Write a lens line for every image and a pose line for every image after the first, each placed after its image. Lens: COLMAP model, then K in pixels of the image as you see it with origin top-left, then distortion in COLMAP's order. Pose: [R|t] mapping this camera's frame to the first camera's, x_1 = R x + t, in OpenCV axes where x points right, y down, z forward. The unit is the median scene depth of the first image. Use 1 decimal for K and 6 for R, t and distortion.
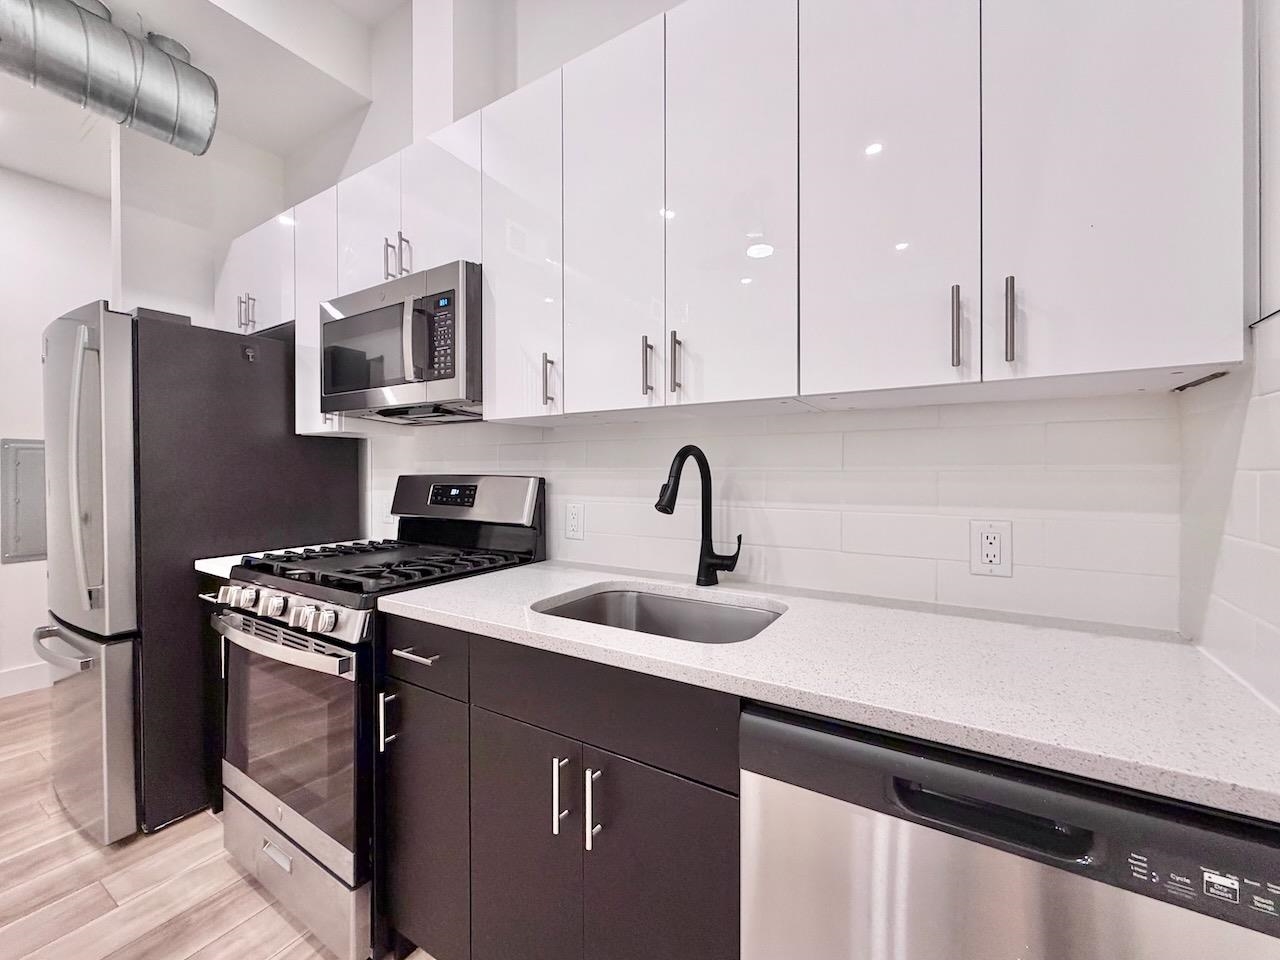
lens RADIAL K [[524.5, 0, 635.3], [0, 524.5, 470.1], [0, 0, 1]] dist [-0.000654, 0.000243]
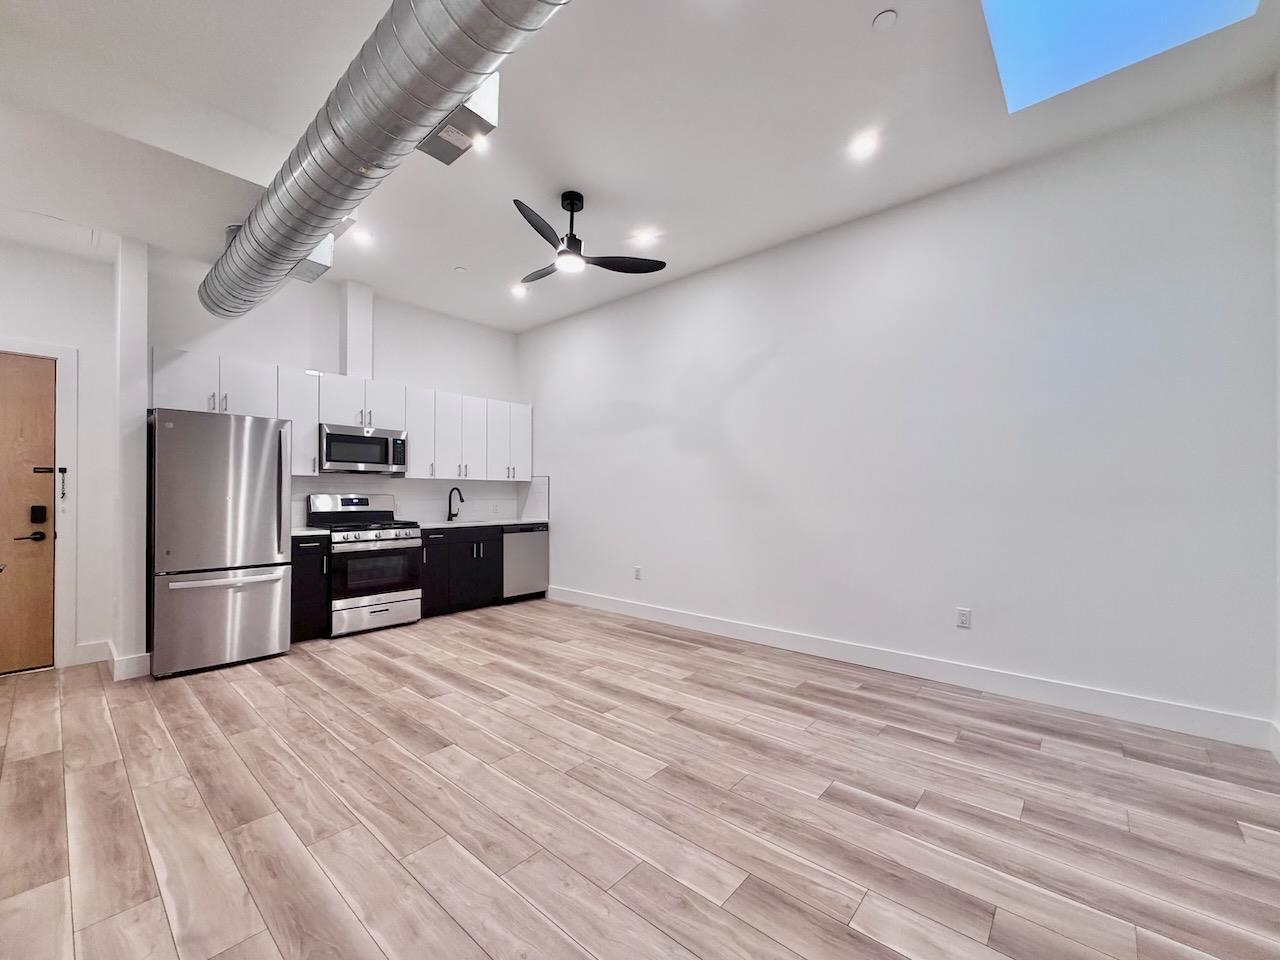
lens RADIAL K [[519.3, 0, 637.1], [0, 519.3, 490.2], [0, 0, 1]] dist [-0.000364, 0.000457]
pose [[0.161082, 0.010499, 0.986885, -3.376880], [0.000269, 0.999943, -0.010682, 0.018955], [-0.986941, 0.001987, 0.161070, -1.014206]]
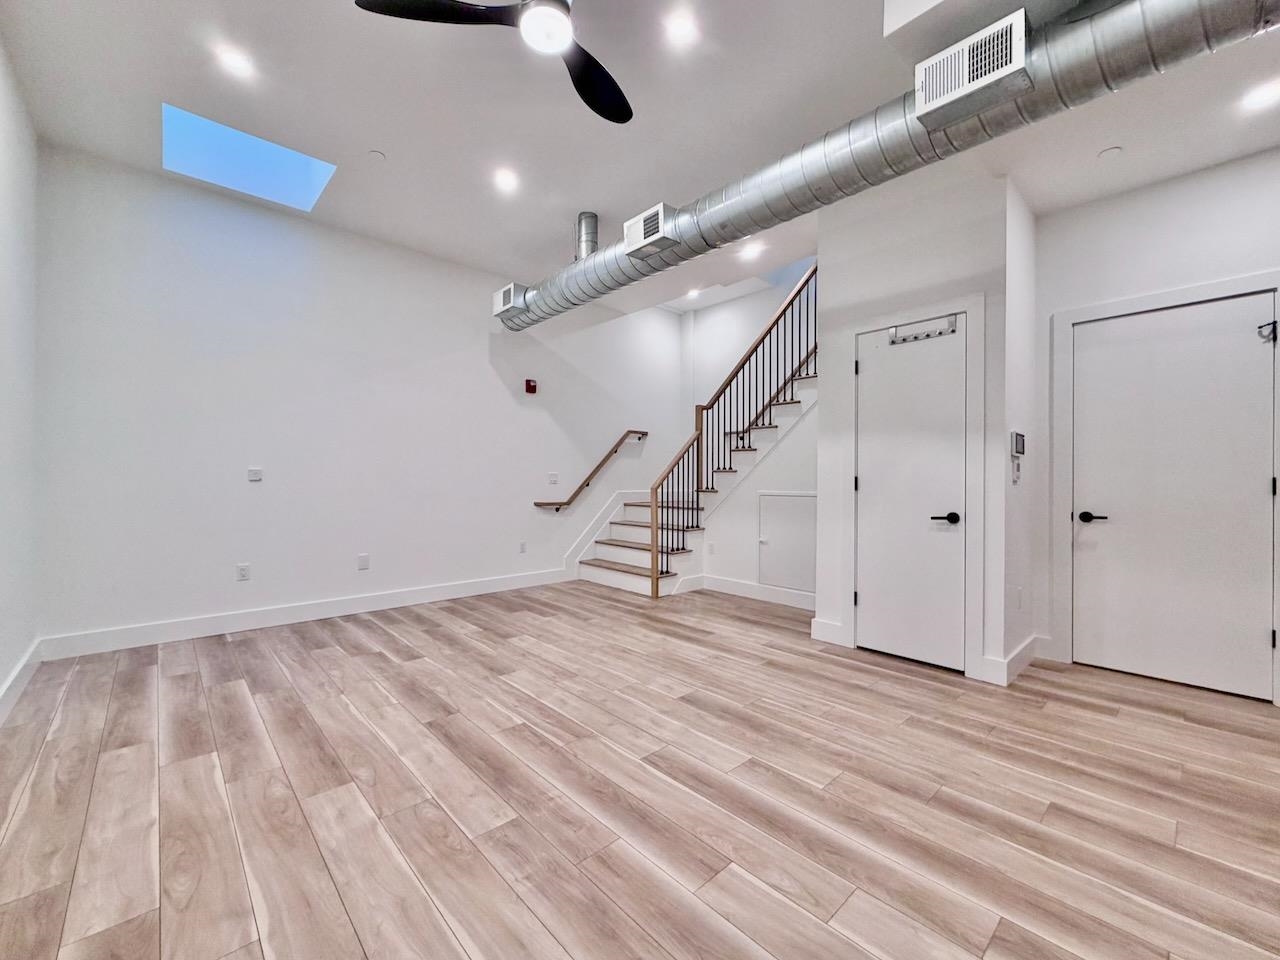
lens RADIAL K [[521.0, 0, 642.0], [0, 521.0, 483.5], [0, 0, 1]] dist [-0.001370, -0.000060]
pose [[-0.258571, 0.008151, -0.965958, -0.038705], [-0.008623, 0.999905, 0.010746, 0.053406], [0.965954, 0.011108, -0.258476, 0.186081]]
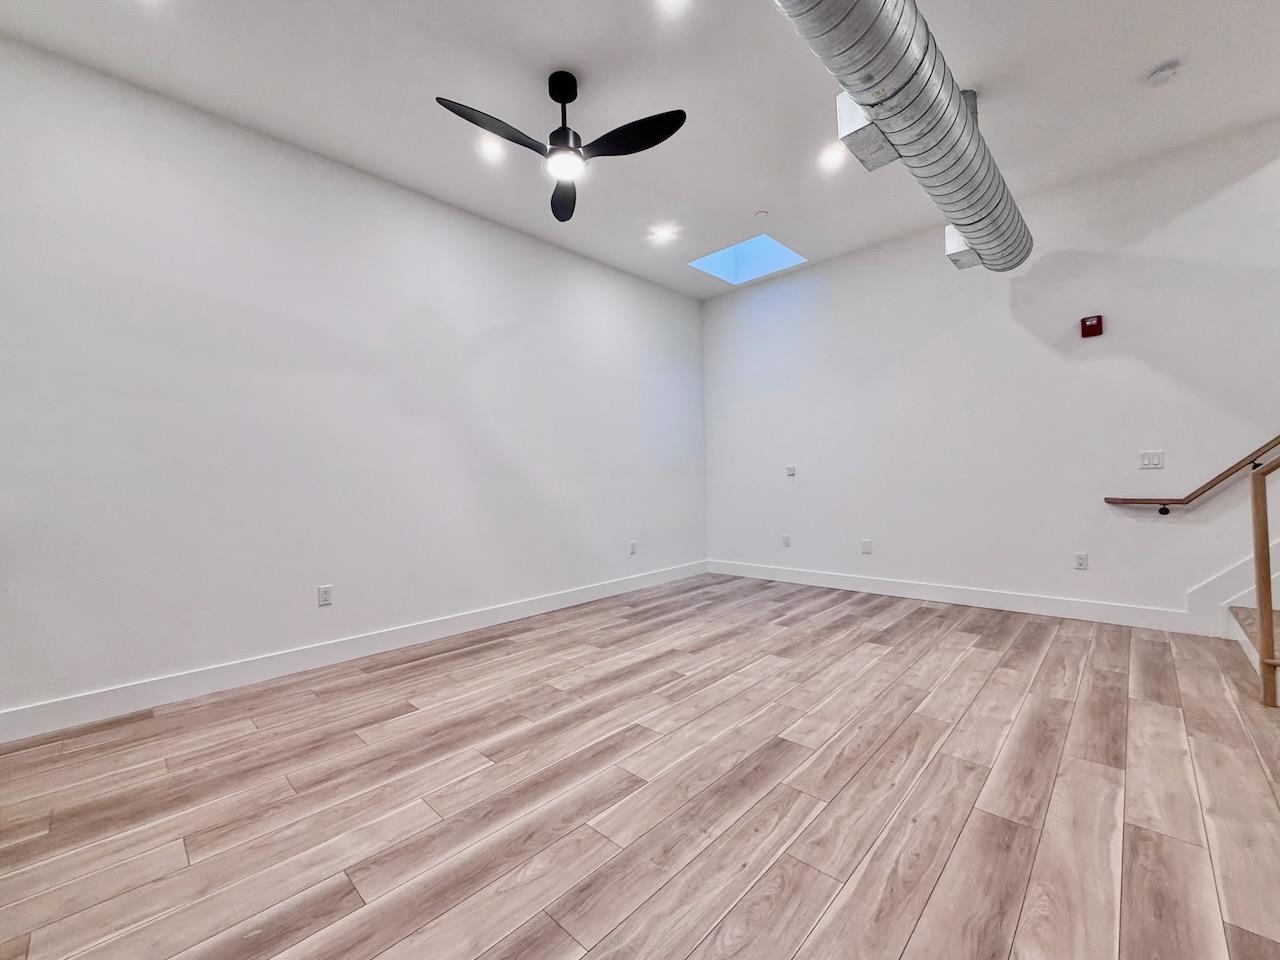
lens RADIAL K [[519.3, 0, 637.1], [0, 519.3, 490.2], [0, 0, 1]] dist [-0.000364, 0.000457]
pose [[-0.978558, 0.024171, 0.204546, -1.740456], [0.029131, 0.999349, 0.021277, 0.080066], [-0.203899, 0.026779, -0.978626, 1.342550]]
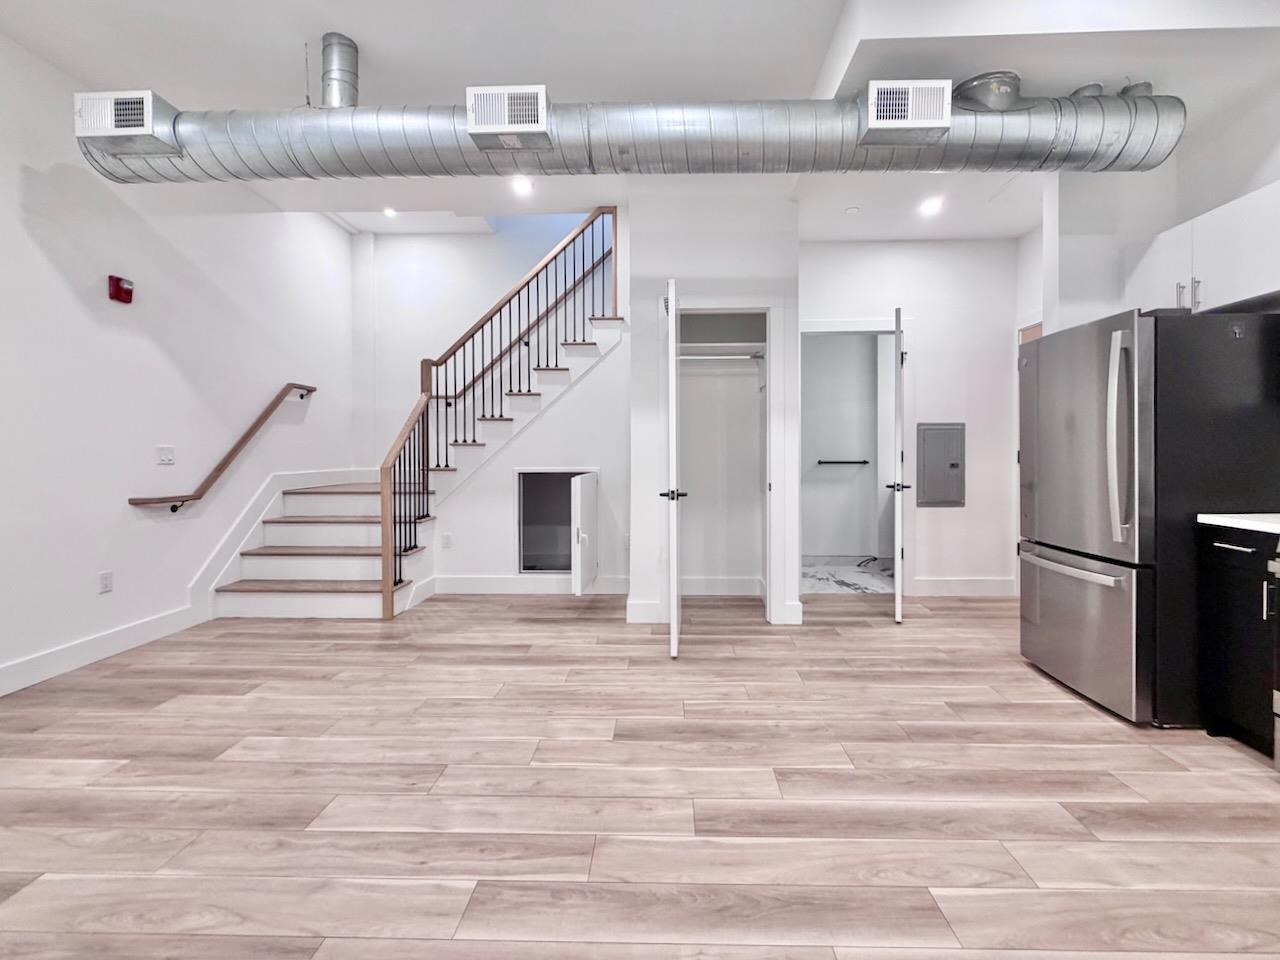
lens RADIAL K [[536.6, 0, 656.1], [0, 536.6, 458.9], [0, 0, 1]] dist [-0.000279, 0.000056]
pose [[0.512100, 0.011983, -0.858842, -0.515966], [-0.002804, 0.999921, 0.012279, 0.042841], [0.858921, -0.003880, 0.512093, -0.798700]]
